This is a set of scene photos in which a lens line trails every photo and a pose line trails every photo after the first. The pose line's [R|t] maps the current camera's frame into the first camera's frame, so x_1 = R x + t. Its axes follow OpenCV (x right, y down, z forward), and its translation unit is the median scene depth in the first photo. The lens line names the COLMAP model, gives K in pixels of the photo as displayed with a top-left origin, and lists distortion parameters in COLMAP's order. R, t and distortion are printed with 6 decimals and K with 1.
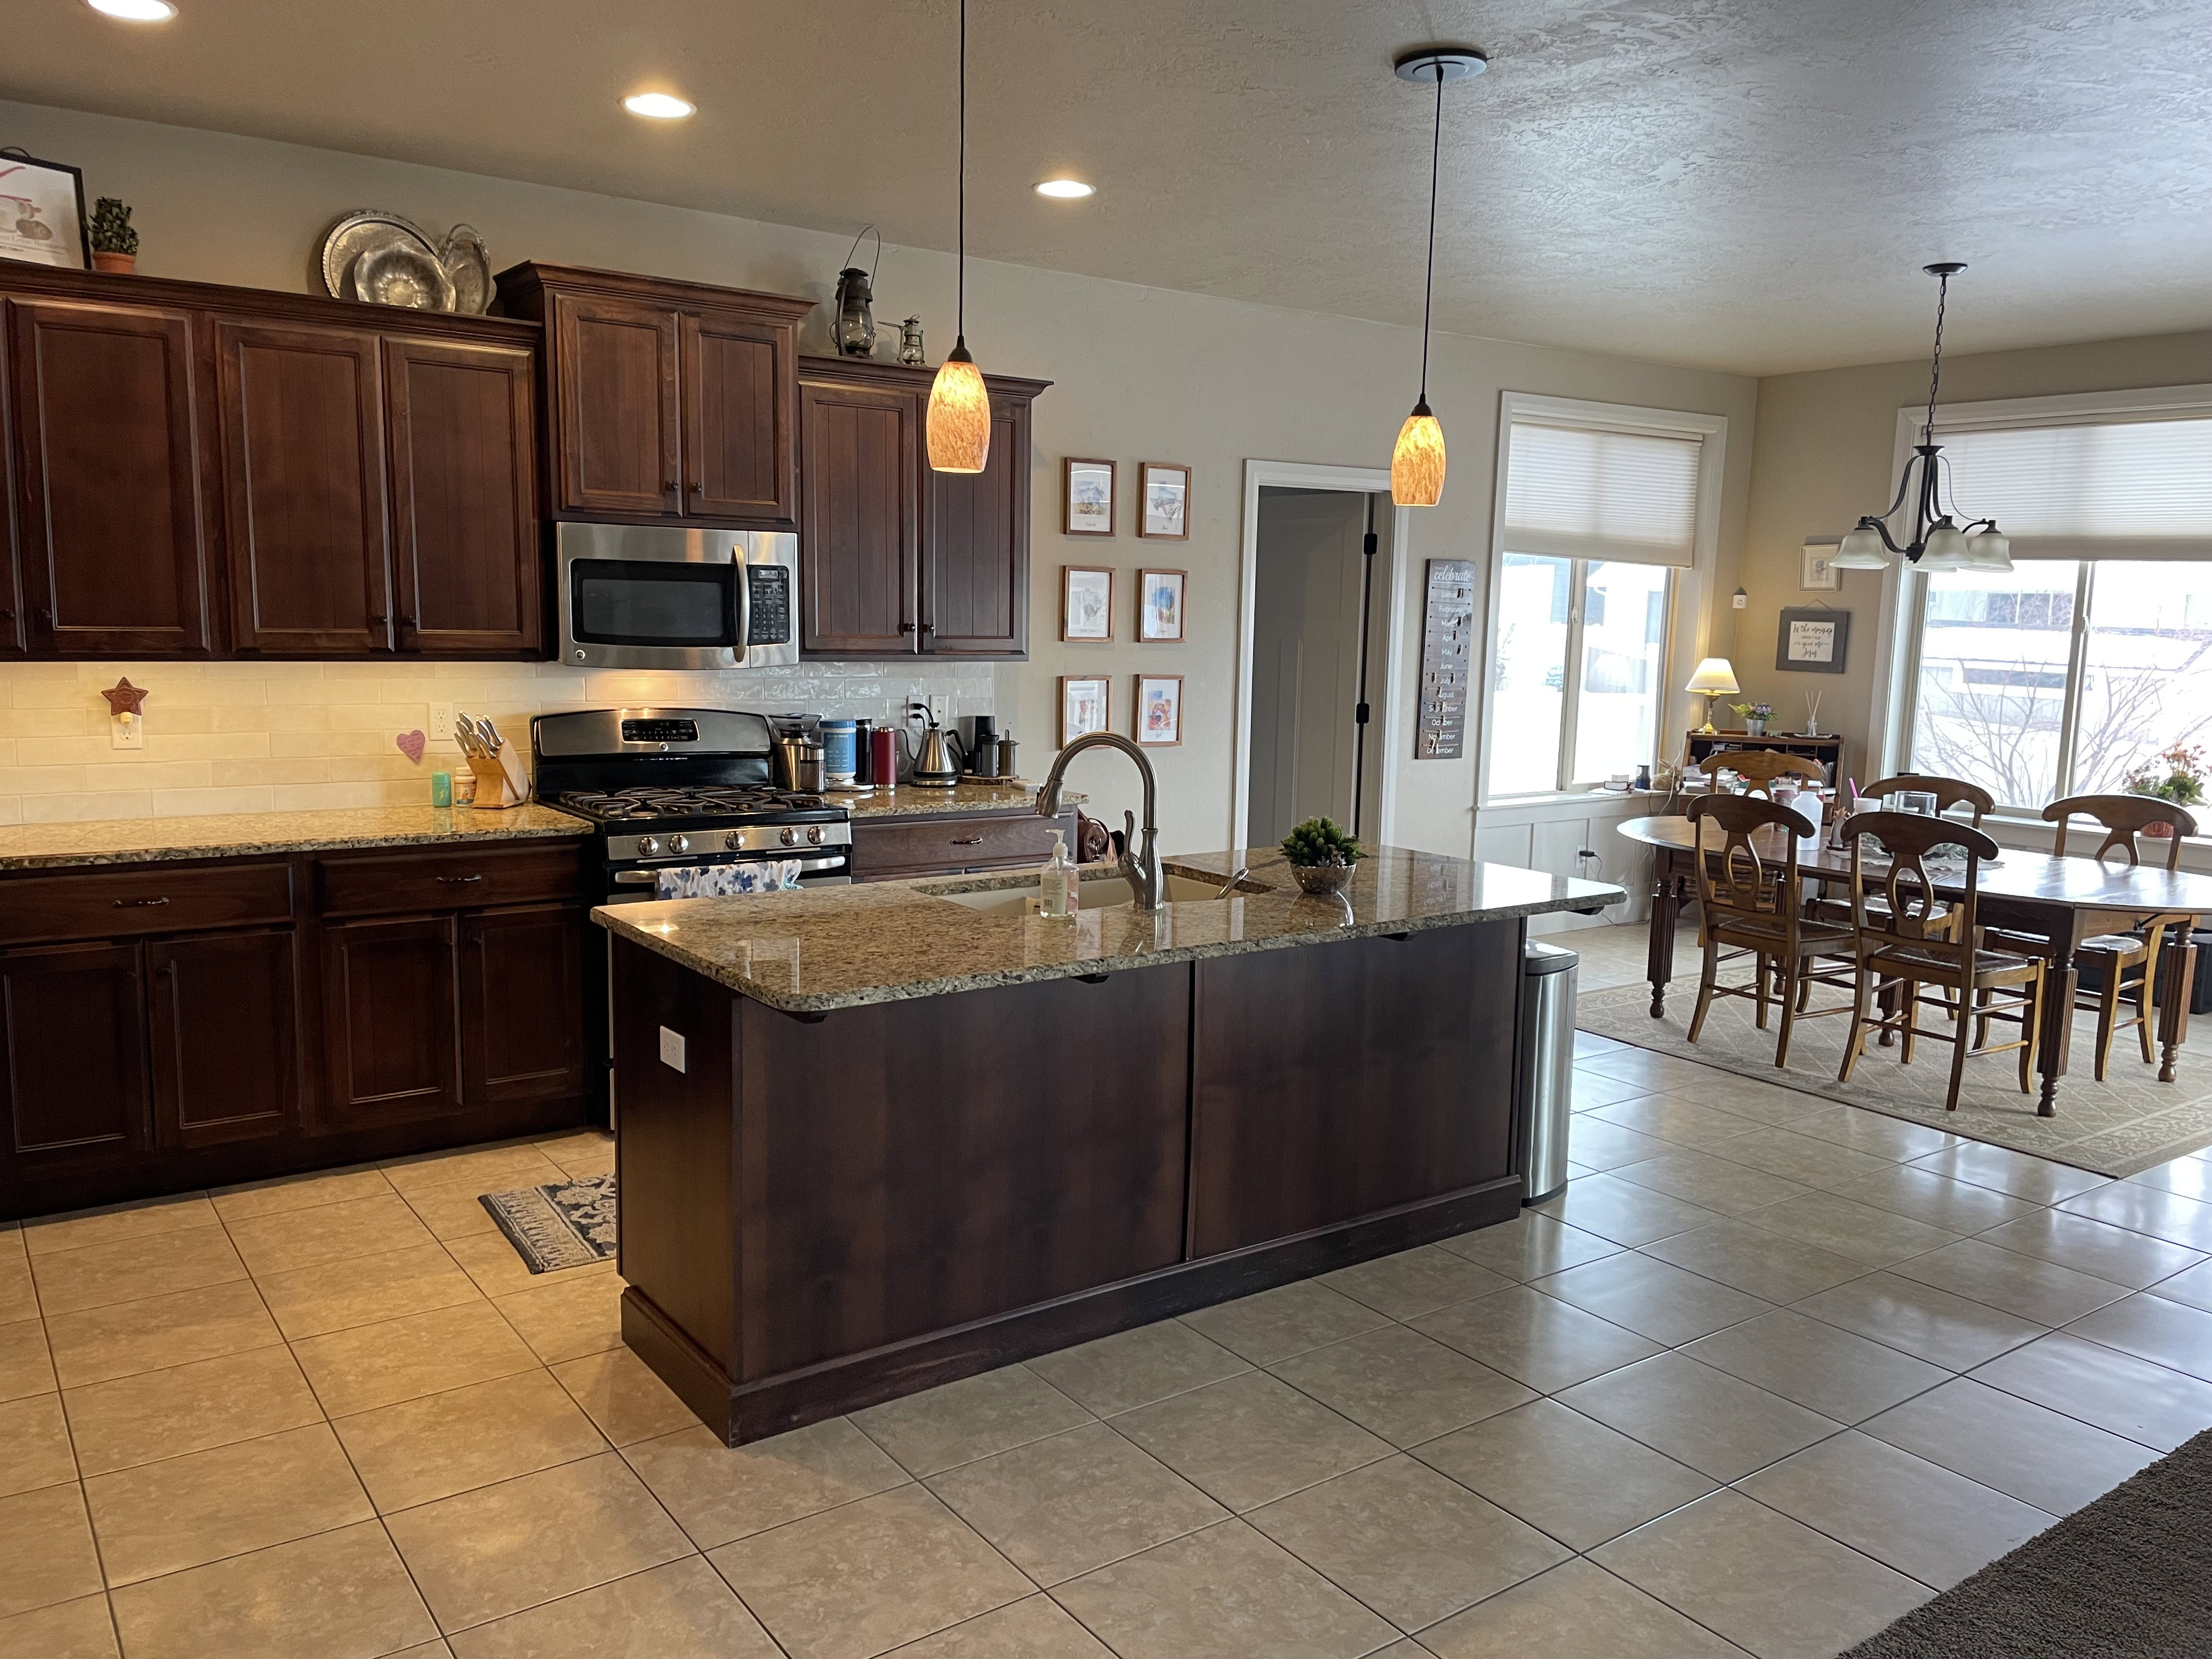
lens RADIAL K [[1680.4, 0, 1114.8], [0, 1680.4, 838.0], [0, 0, 1]] dist [0.085300, -0.097926]
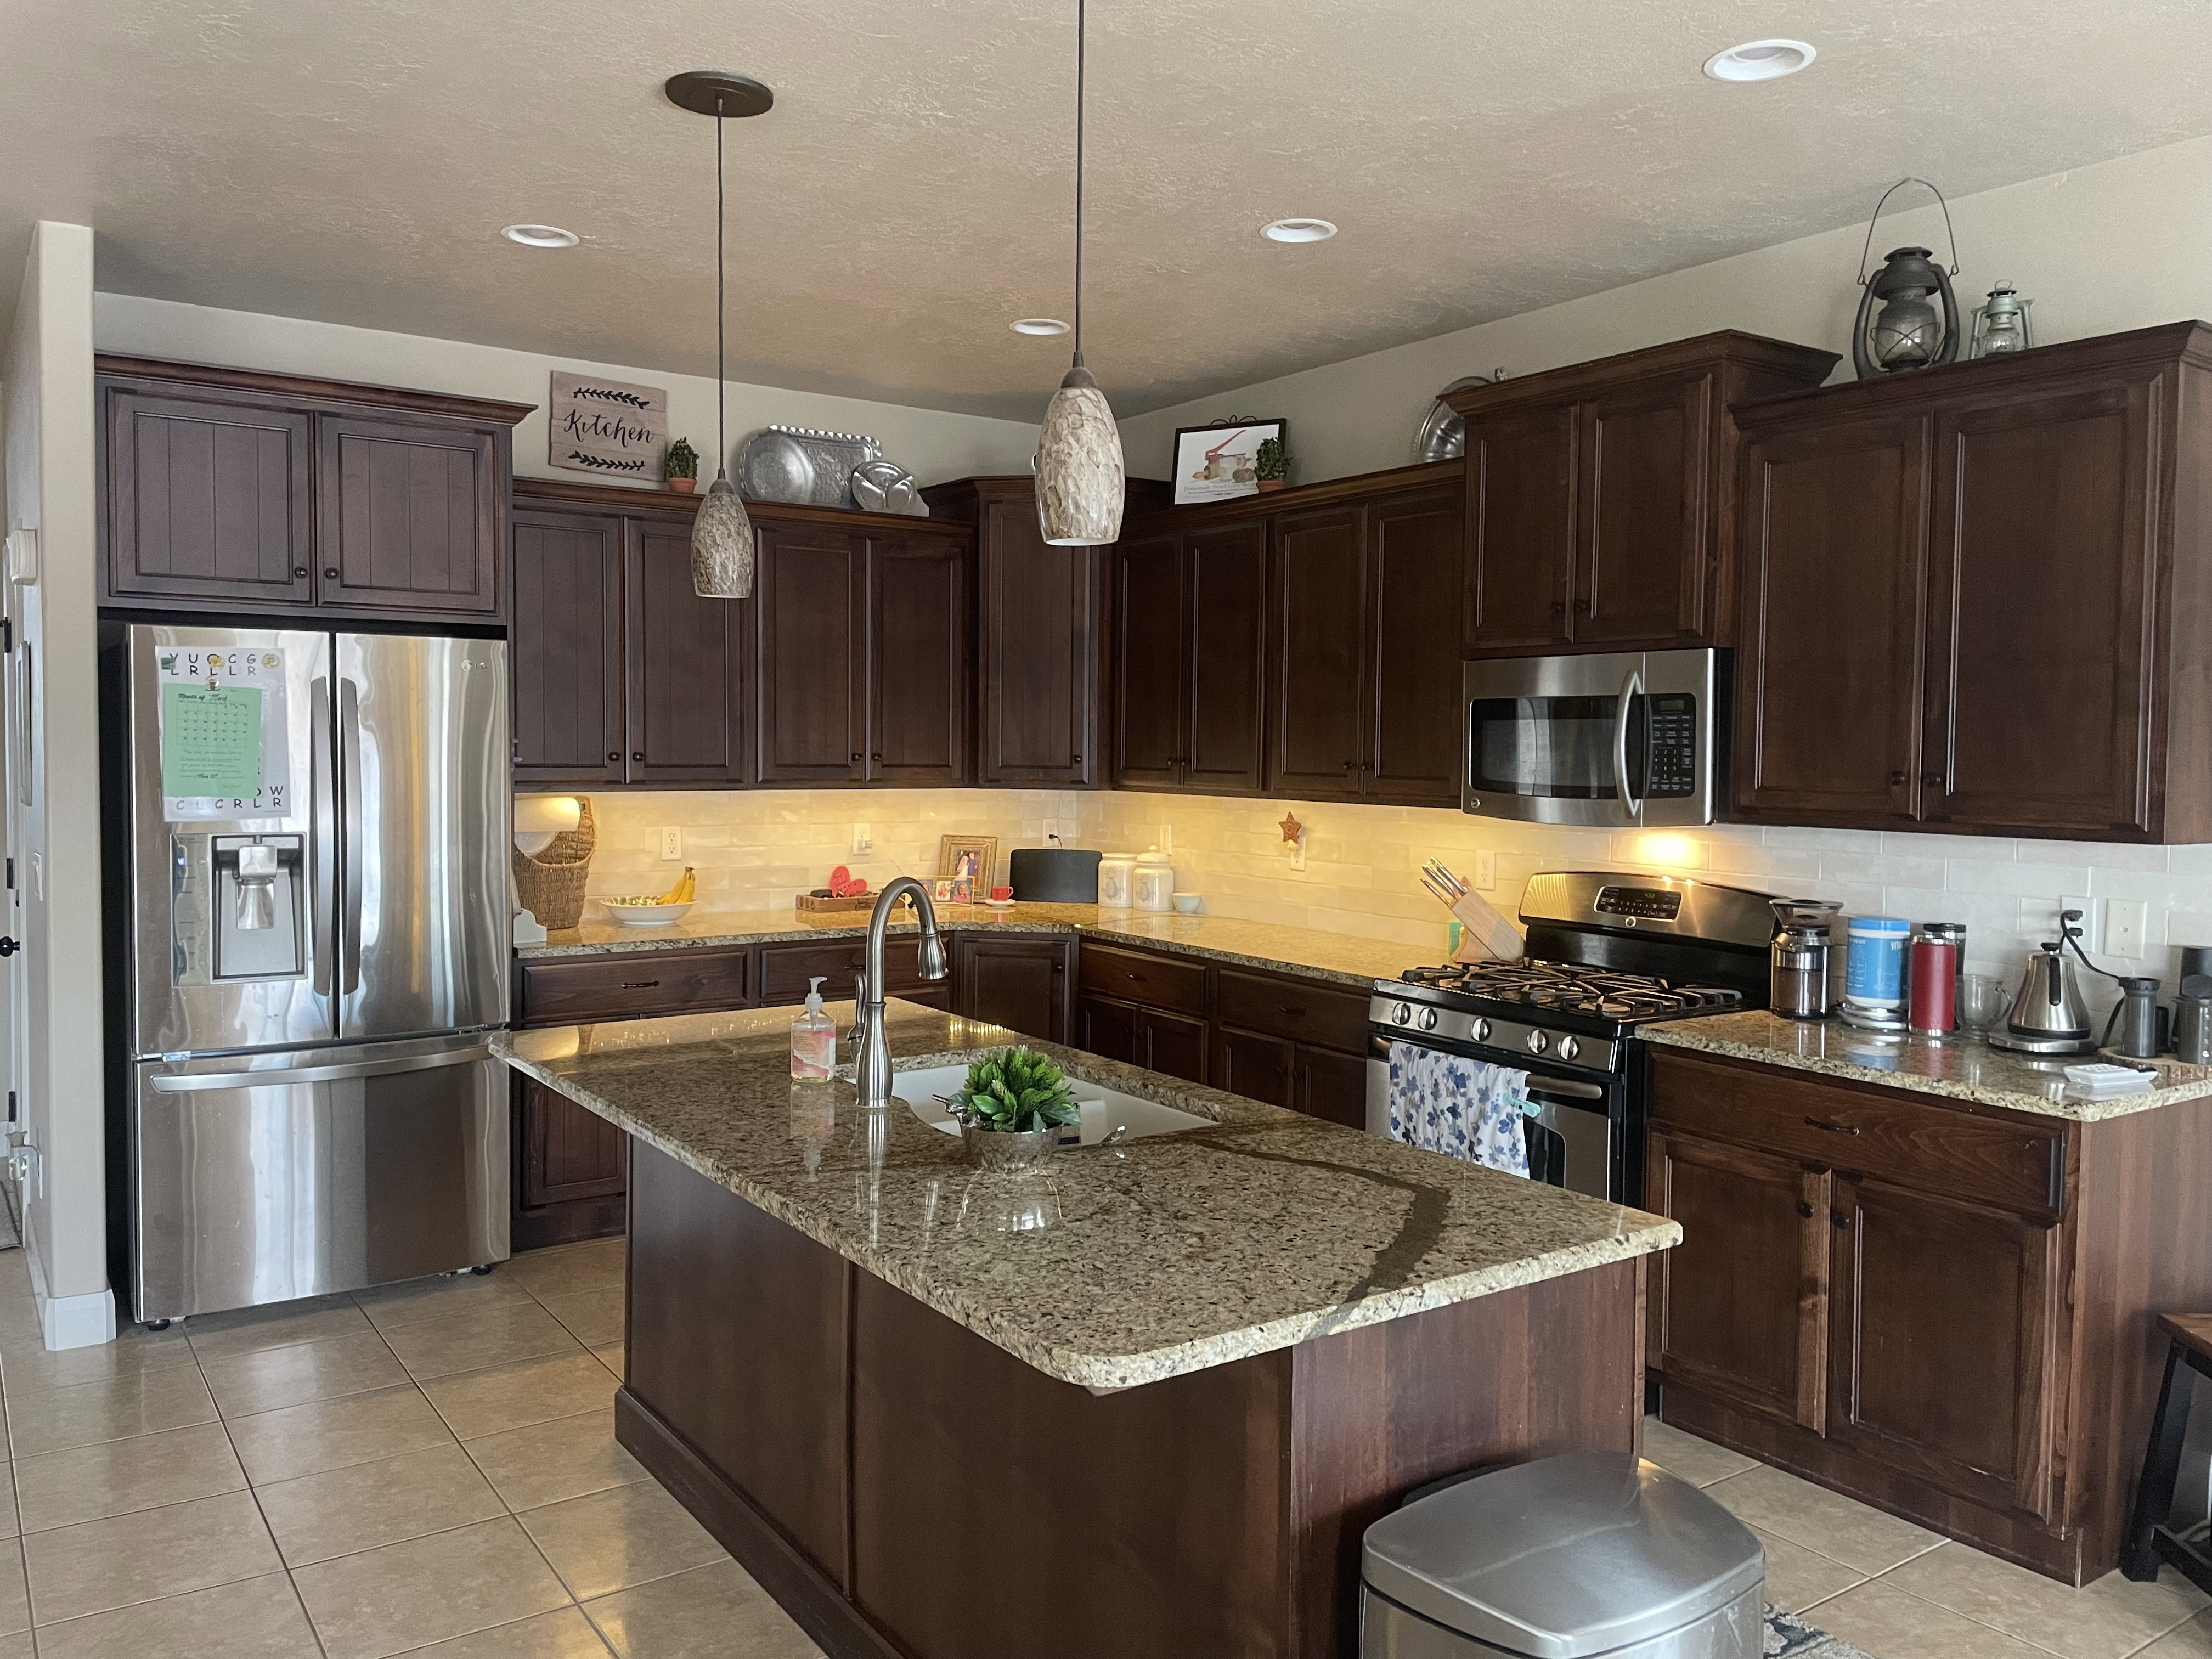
lens RADIAL K [[1680.4, 0, 1087.3], [0, 1680.4, 811.6], [0, 0, 1]] dist [0.085300, -0.097926]
pose [[-0.032423, 0.020259, -0.999269, 0.537032], [-0.148622, 0.988581, 0.024865, -0.085654], [0.988362, 0.149320, -0.029042, 0.740492]]
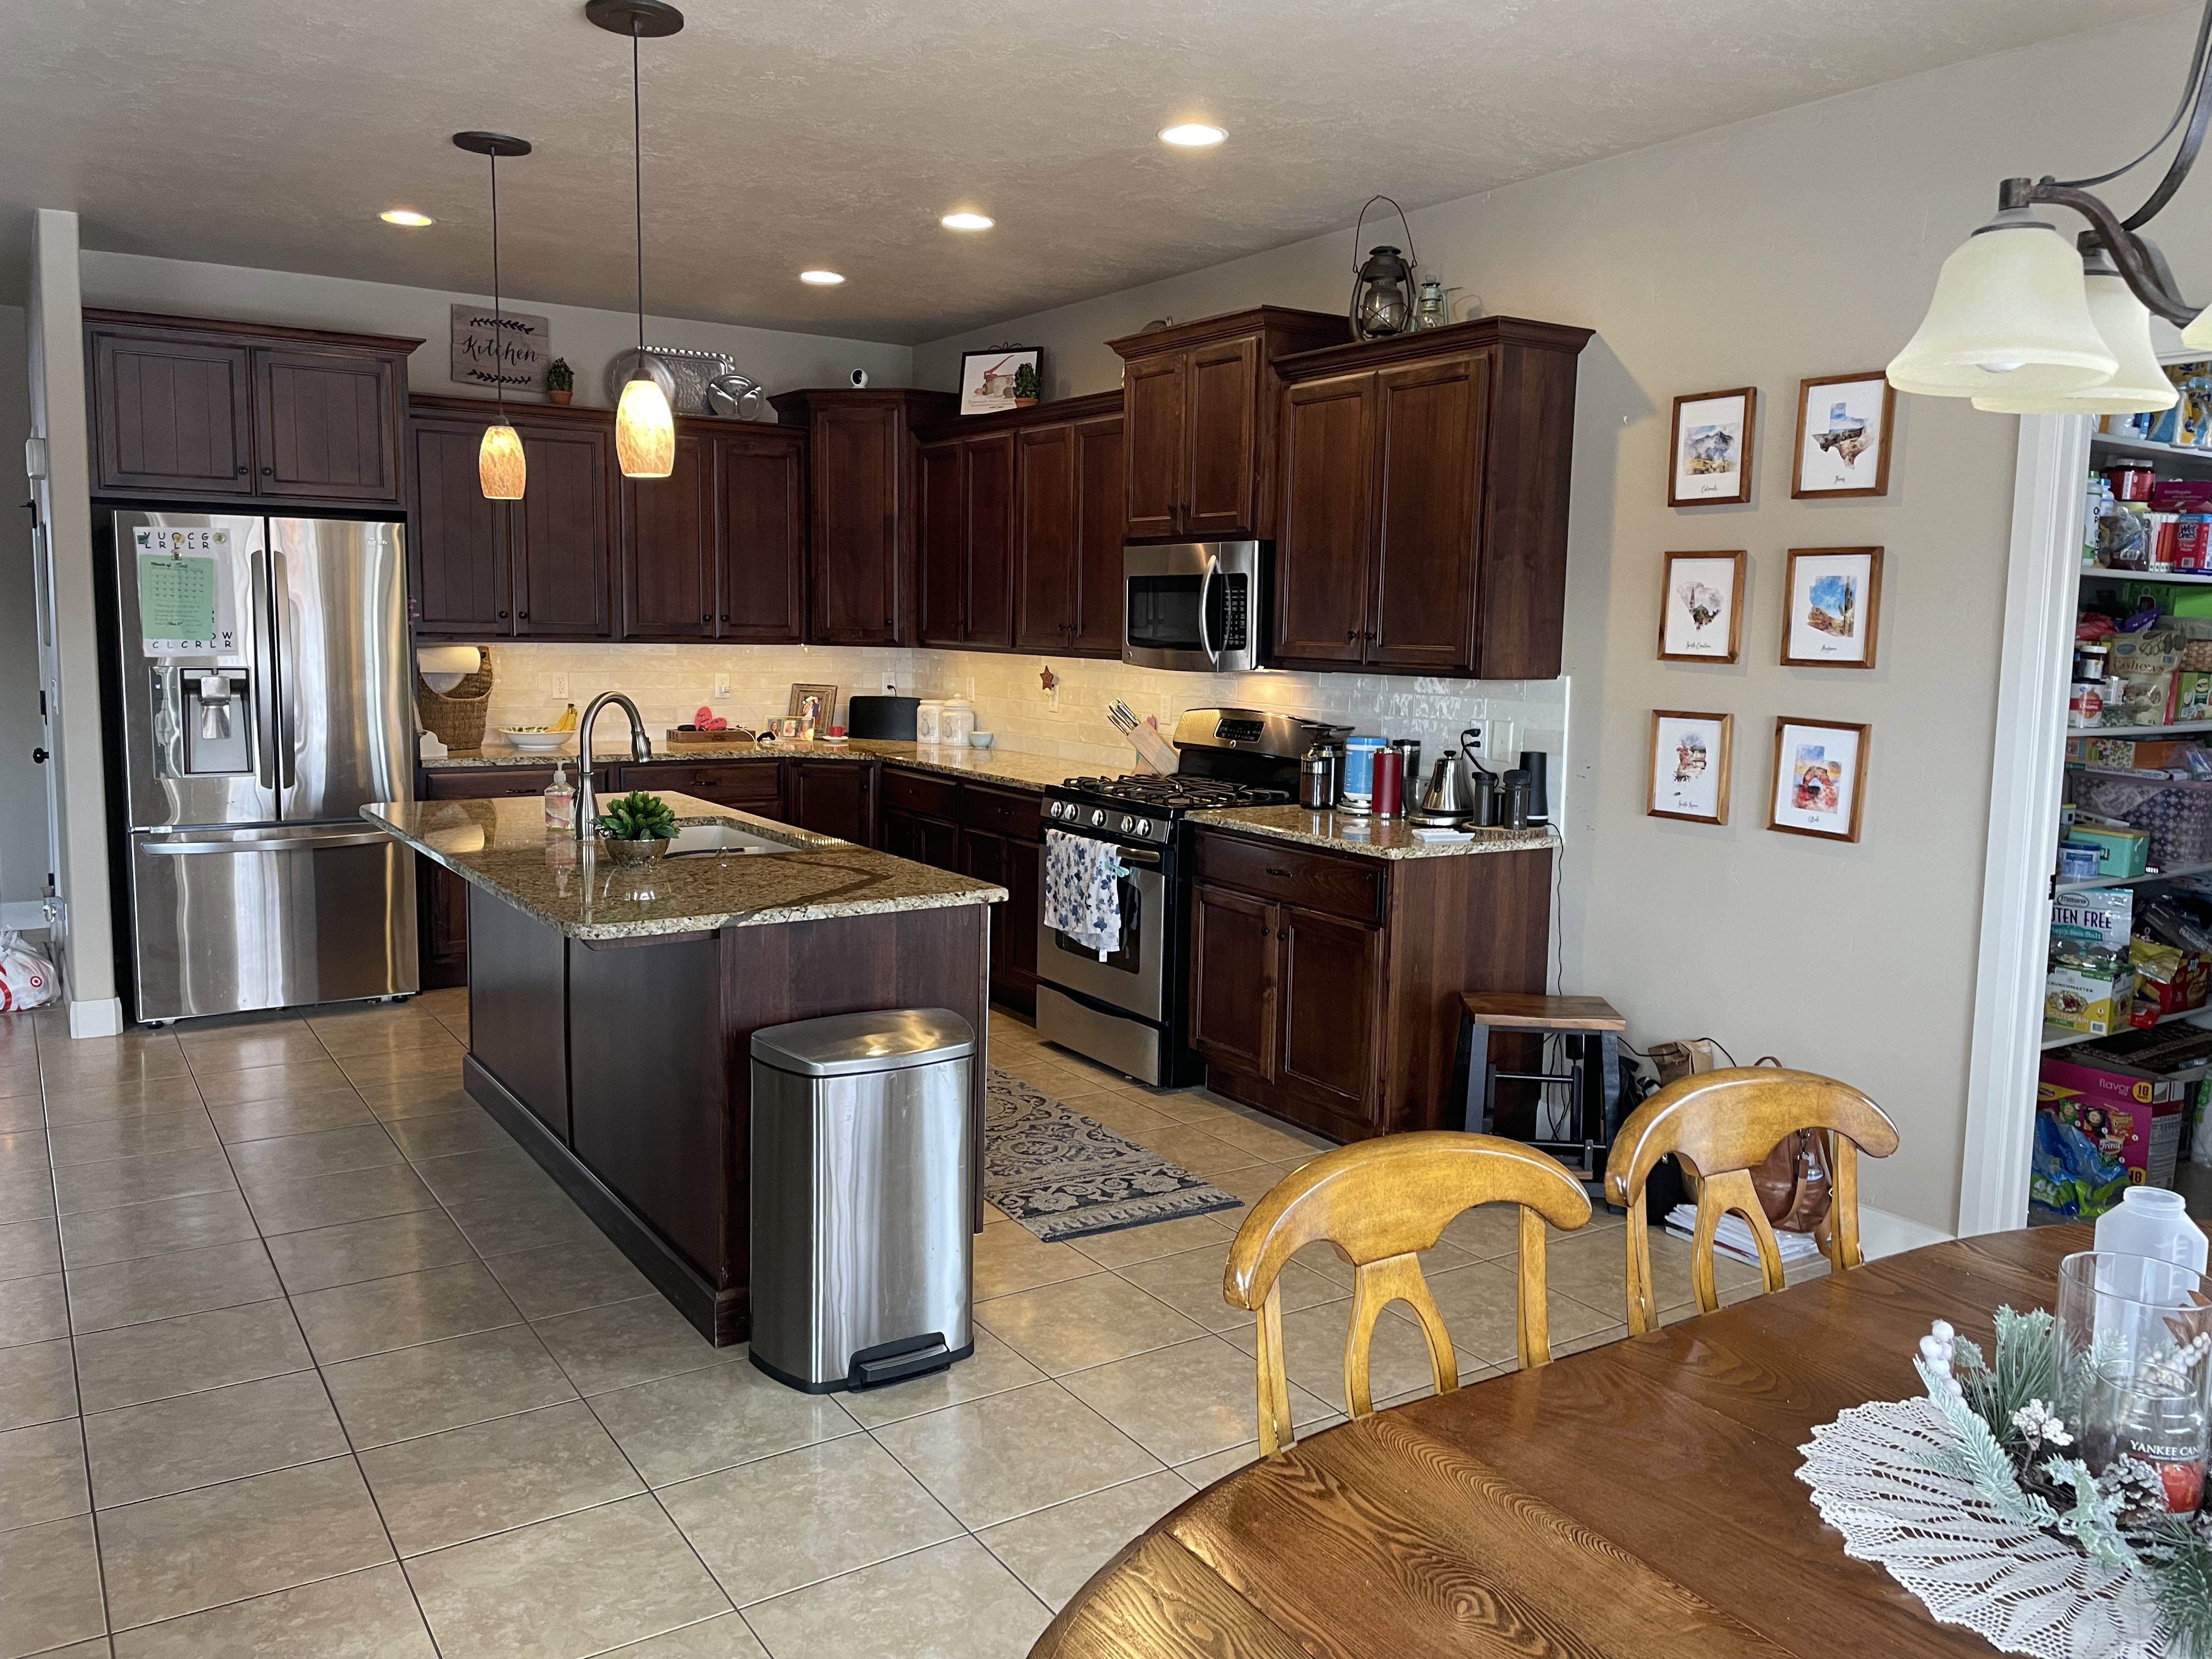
lens RADIAL K [[1680.4, 0, 1101.0], [0, 1680.4, 809.9], [0, 0, 1]] dist [0.085300, -0.097926]
pose [[-0.054143, 0.092447, -0.994244, 0.800594], [-0.156548, 0.982606, 0.099890, -0.104730], [0.986185, 0.161056, -0.038729, 0.942170]]
